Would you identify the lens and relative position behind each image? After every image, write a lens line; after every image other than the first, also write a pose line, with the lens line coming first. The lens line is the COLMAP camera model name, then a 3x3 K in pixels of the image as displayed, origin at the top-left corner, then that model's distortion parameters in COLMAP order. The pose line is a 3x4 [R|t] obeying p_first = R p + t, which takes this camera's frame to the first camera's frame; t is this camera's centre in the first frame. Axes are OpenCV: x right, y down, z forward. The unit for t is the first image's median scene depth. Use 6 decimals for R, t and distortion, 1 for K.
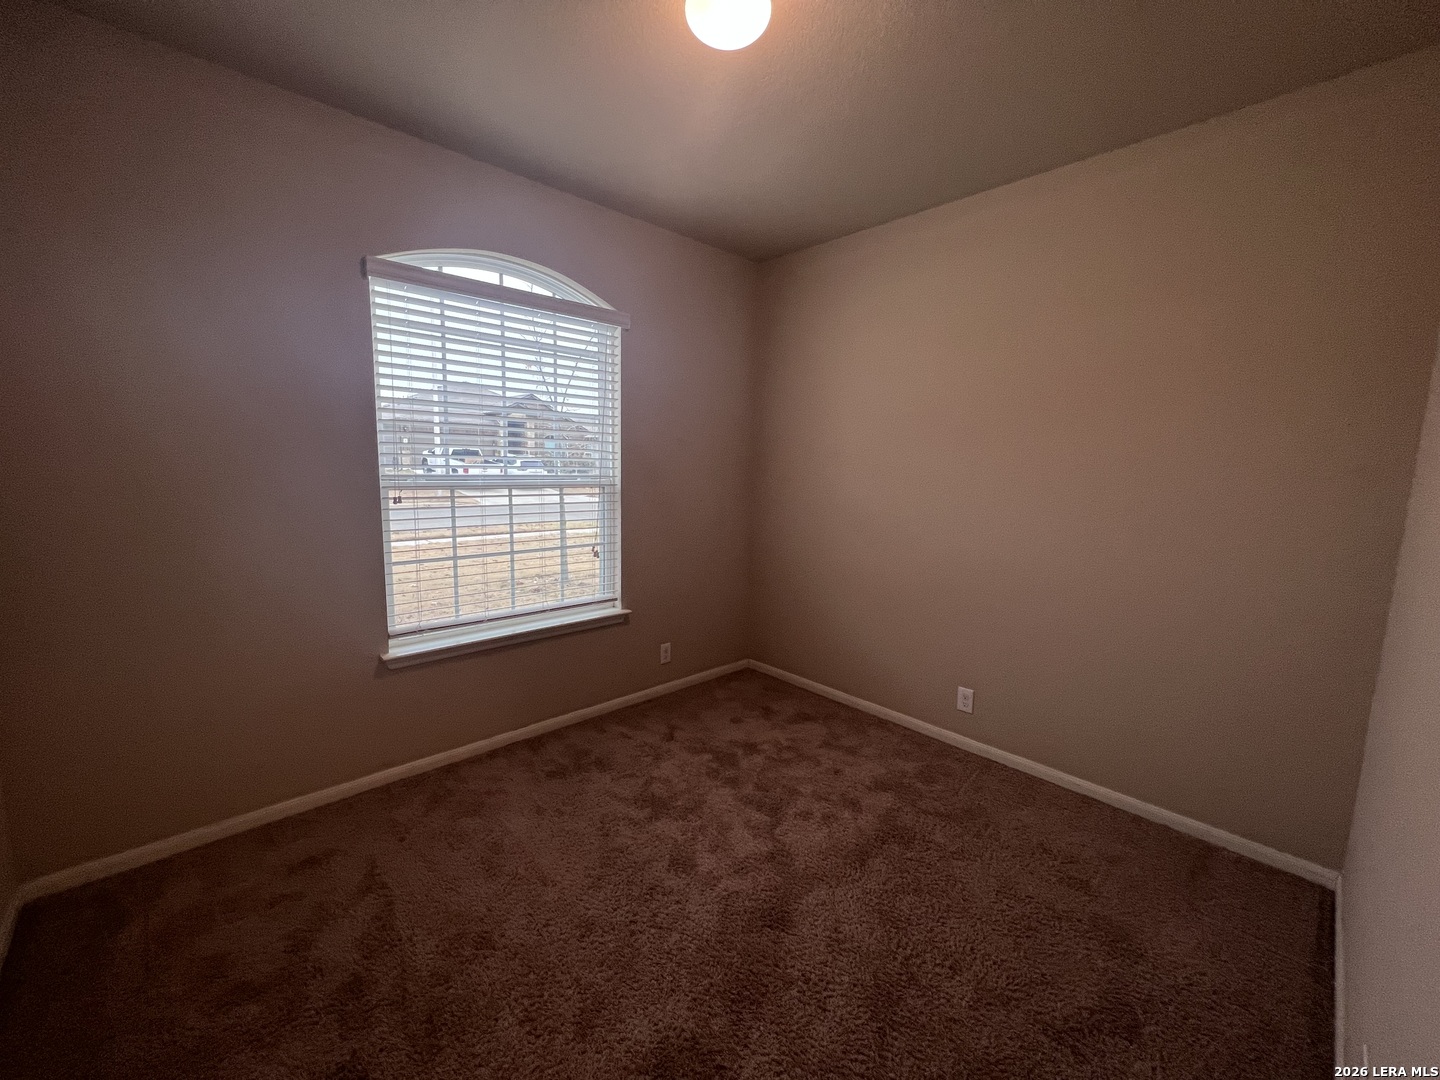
lens RADIAL K [[574.4, 0, 720.0], [0, 574.4, 540.0], [0, 0, 1]] dist [0.001915, 0.000075]
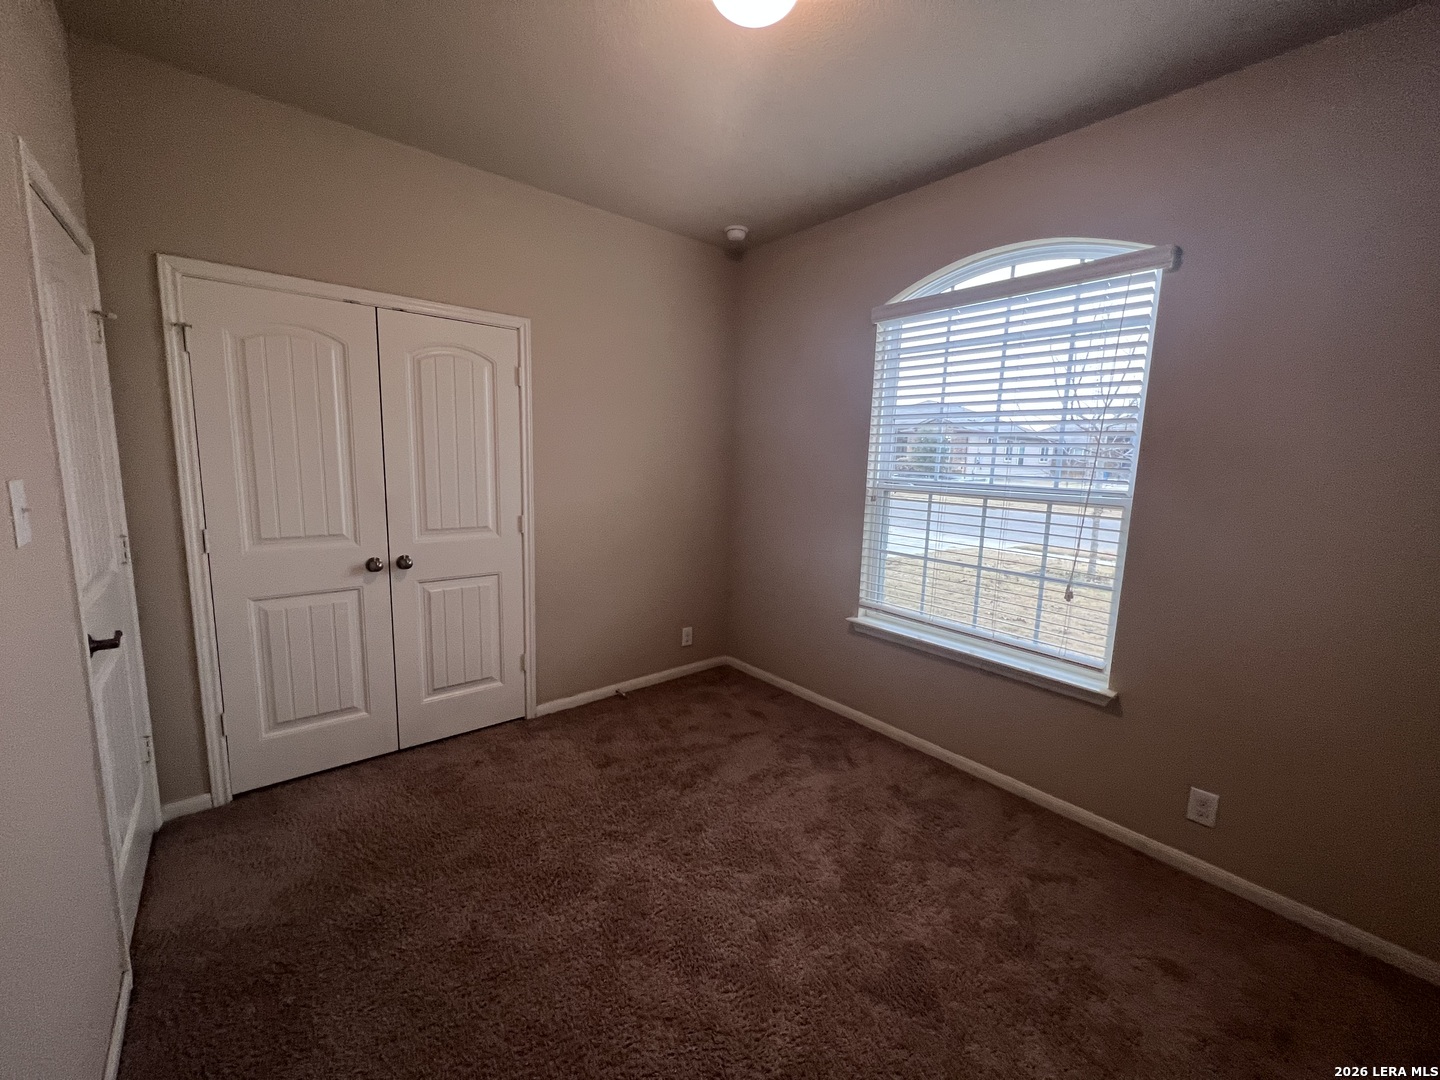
lens RADIAL K [[569.2, 0, 713.3], [0, 569.2, 543.3], [0, 0, 1]] dist [0.001027, 0.000169]
pose [[-0.057377, 0.127015, -0.990240, 0.606878], [-0.166261, 0.976807, 0.134925, -0.073780], [0.984411, 0.172380, -0.034928, 0.641068]]
